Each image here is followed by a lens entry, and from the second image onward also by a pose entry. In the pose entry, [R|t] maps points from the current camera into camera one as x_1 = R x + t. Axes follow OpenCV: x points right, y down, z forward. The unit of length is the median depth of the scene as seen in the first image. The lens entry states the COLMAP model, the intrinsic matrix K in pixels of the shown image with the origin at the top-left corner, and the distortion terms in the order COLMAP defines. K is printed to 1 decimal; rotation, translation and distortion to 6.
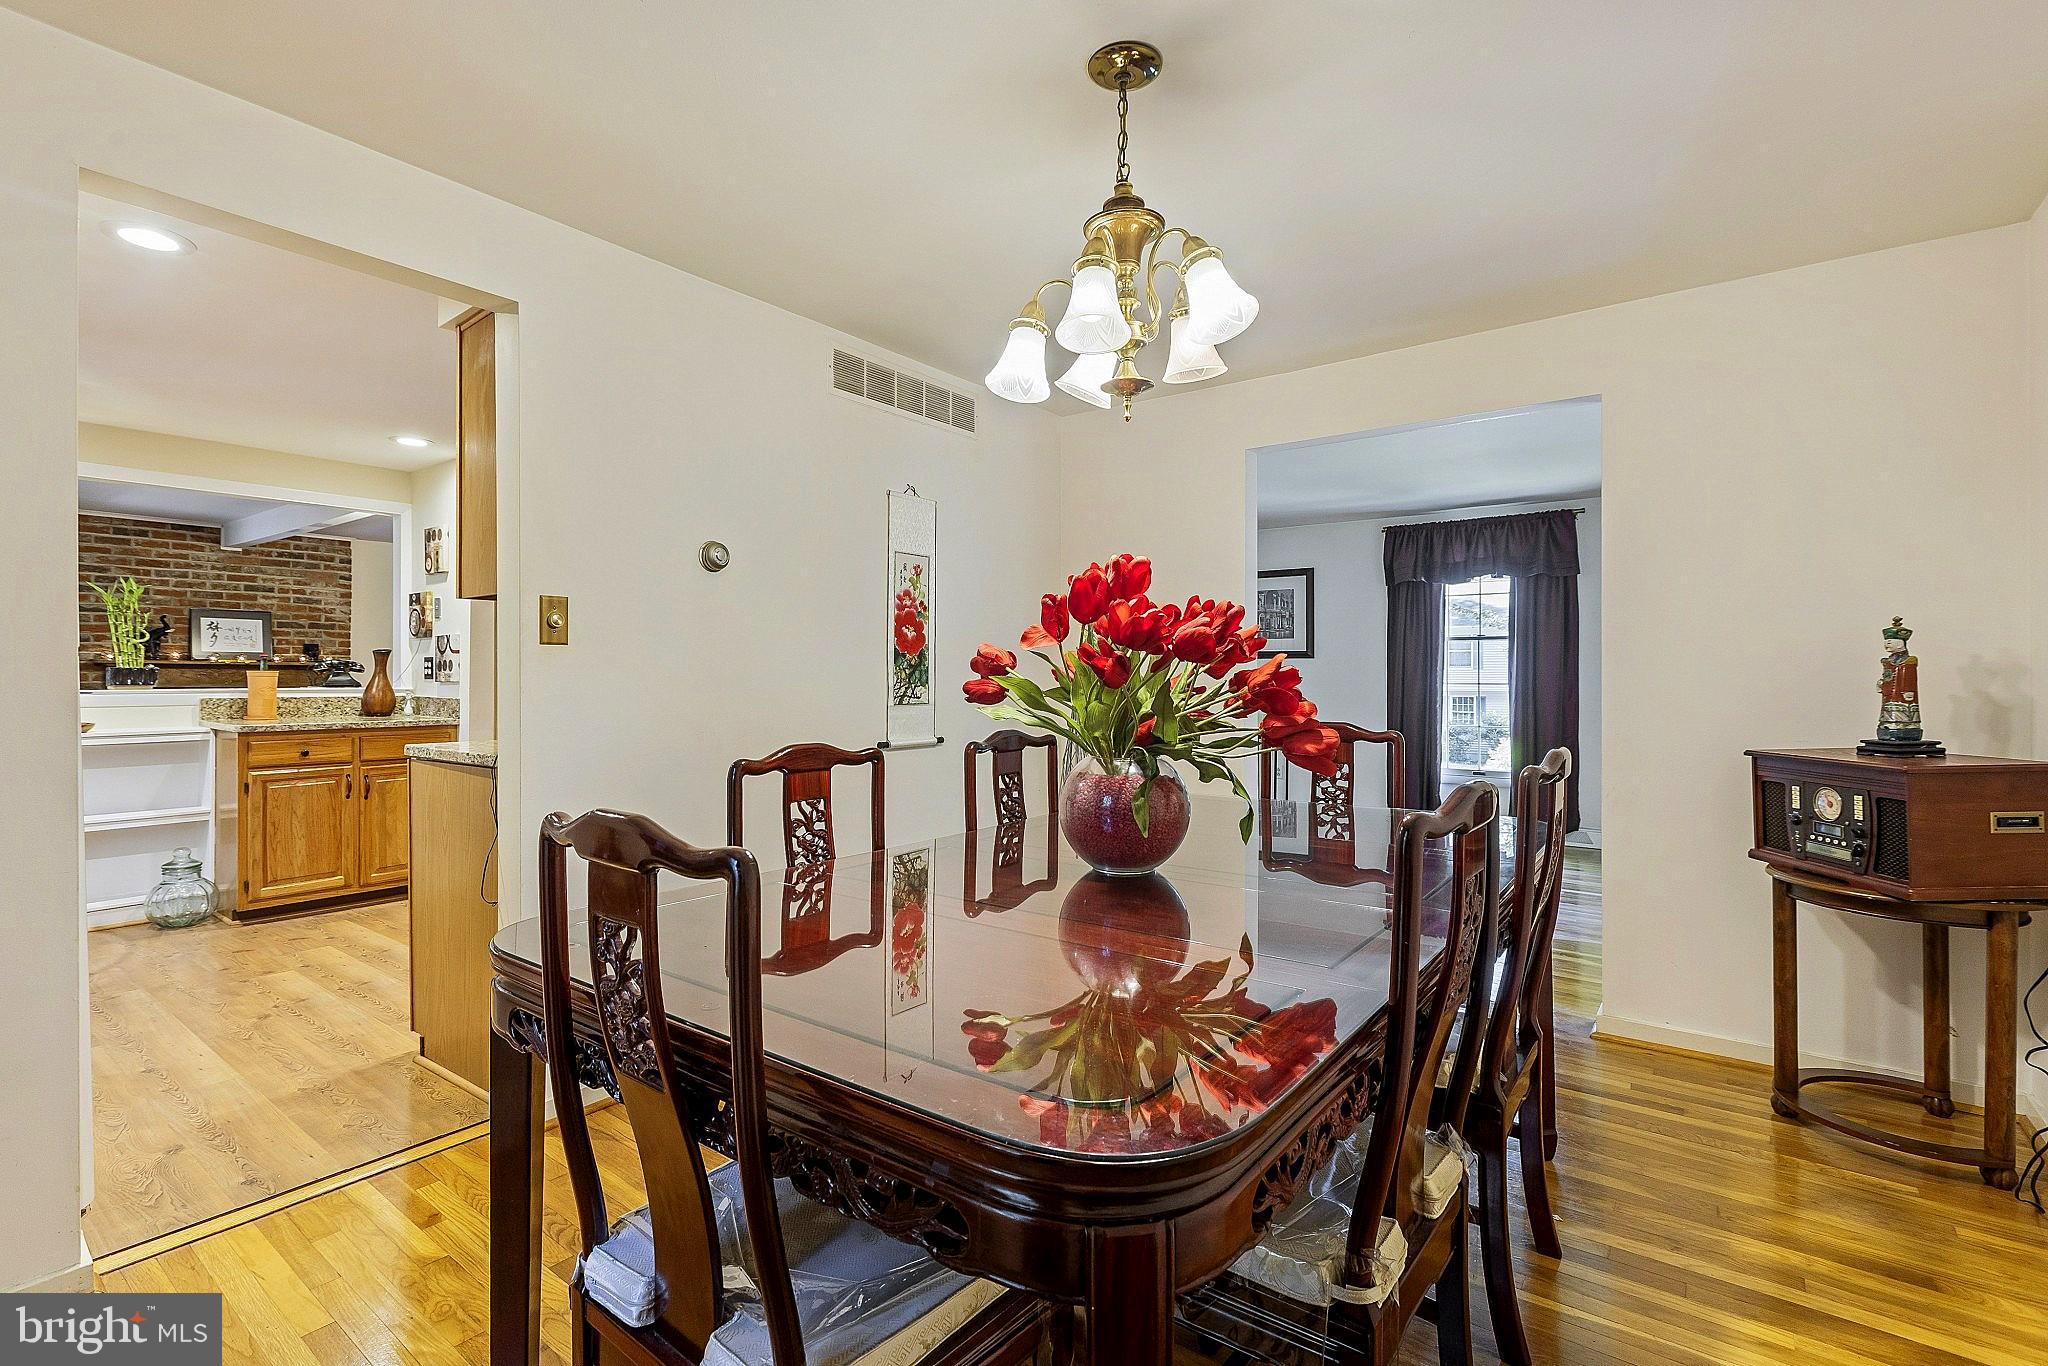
lens RADIAL K [[916.2, 0, 1010.5], [0, 916.2, 668.8], [0, 0, 1]] dist [0.001135, -0.000473]
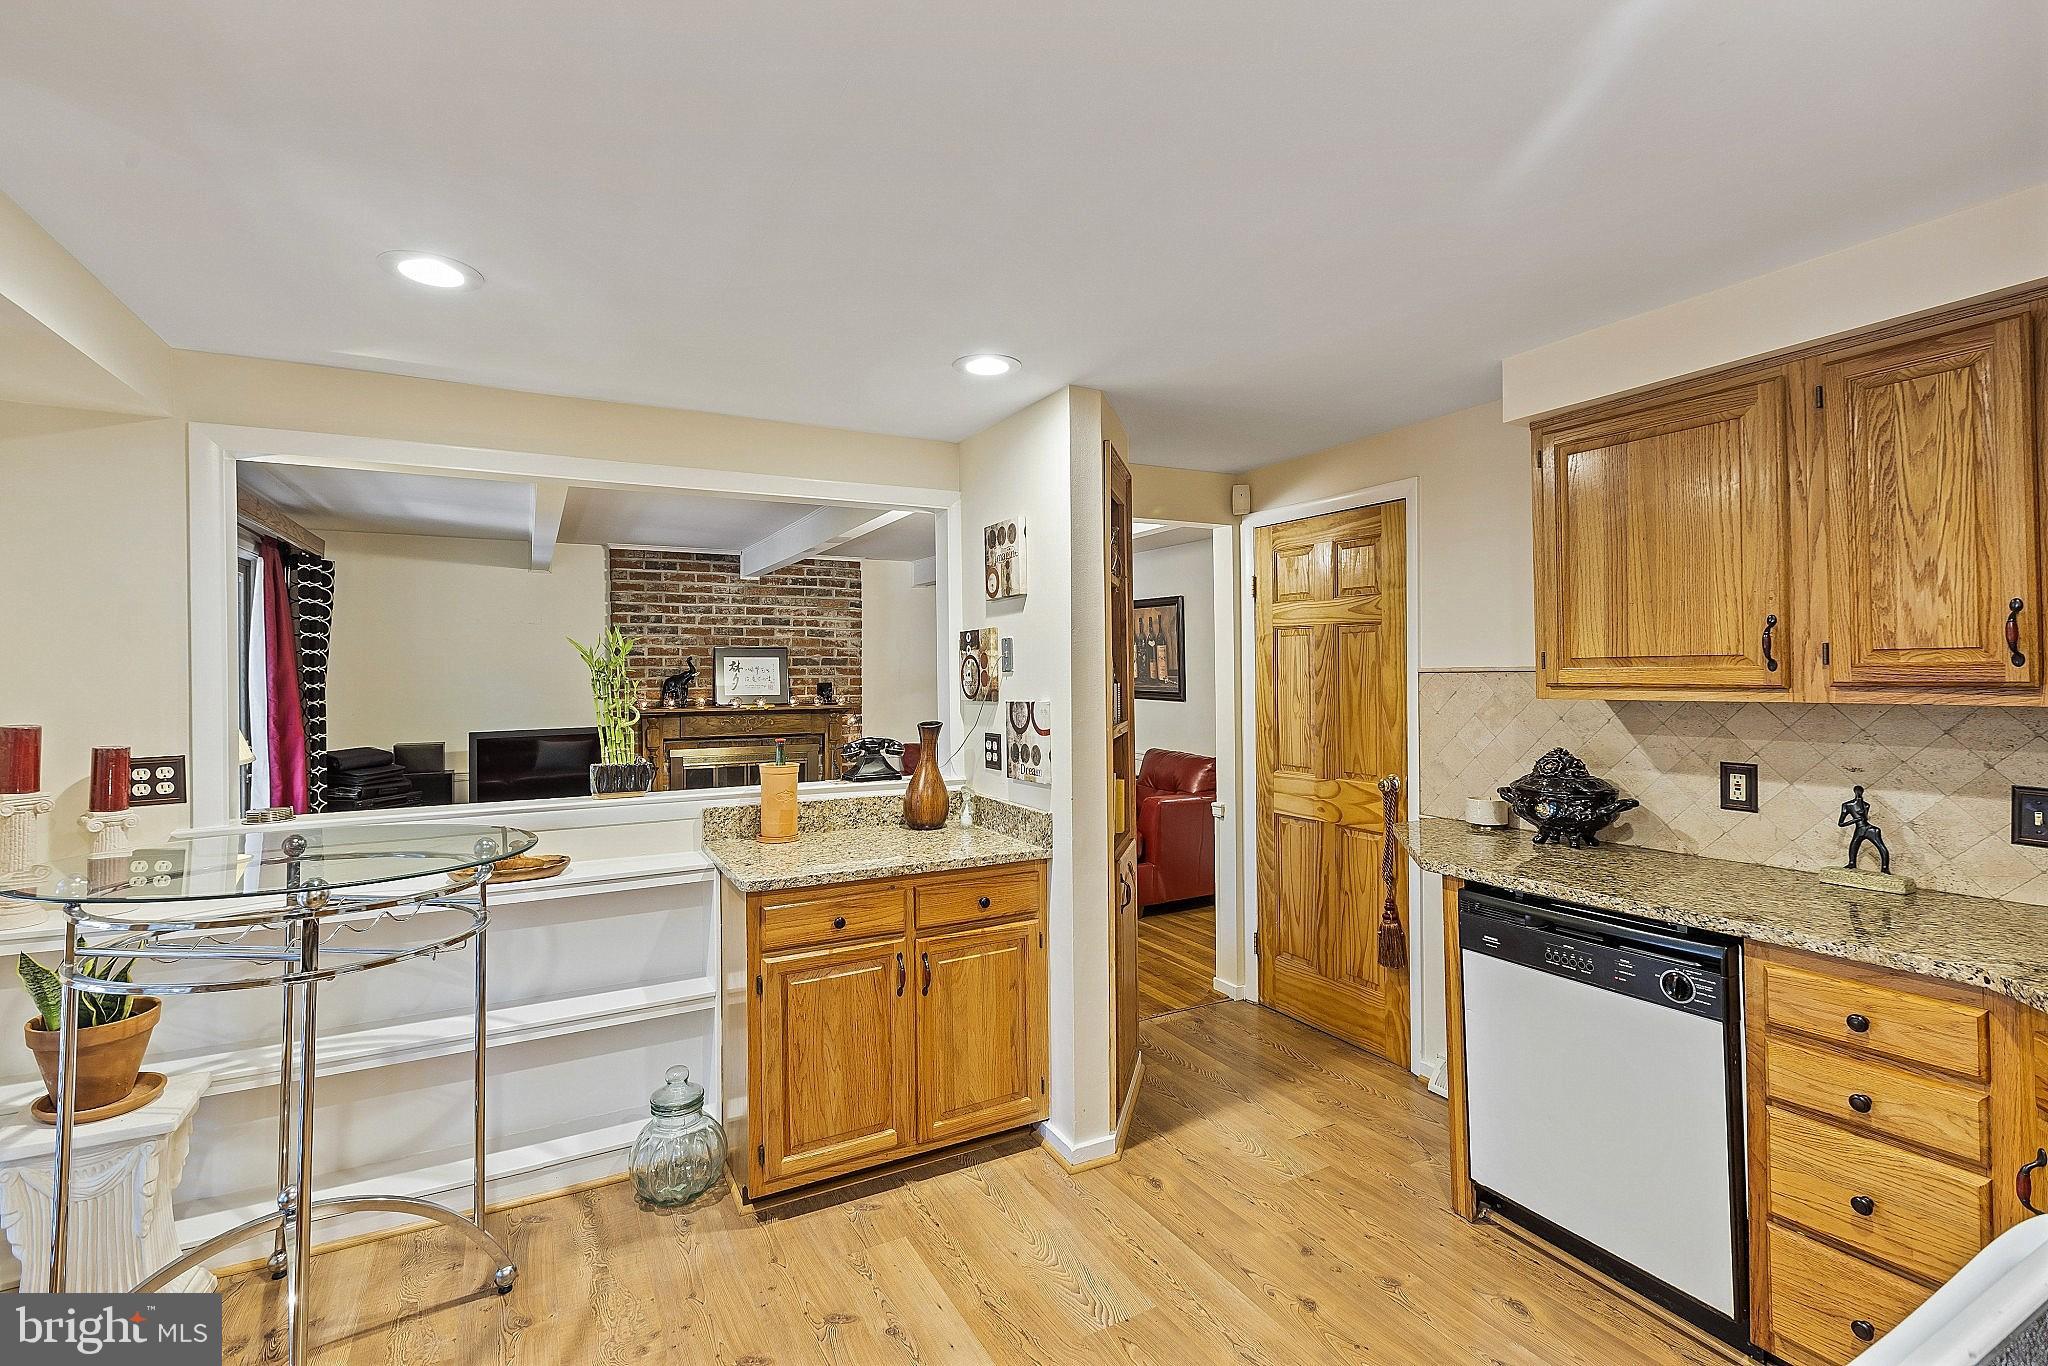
lens RADIAL K [[909.0, 0, 1019.1], [0, 909.0, 671.4], [0, 0, 1]] dist [0.003776, -0.000062]
pose [[0.909549, -0.012216, -0.415417, -0.354937], [0.013987, 0.999901, 0.001222, -0.054124], [0.415361, -0.006922, 0.909630, 0.438242]]
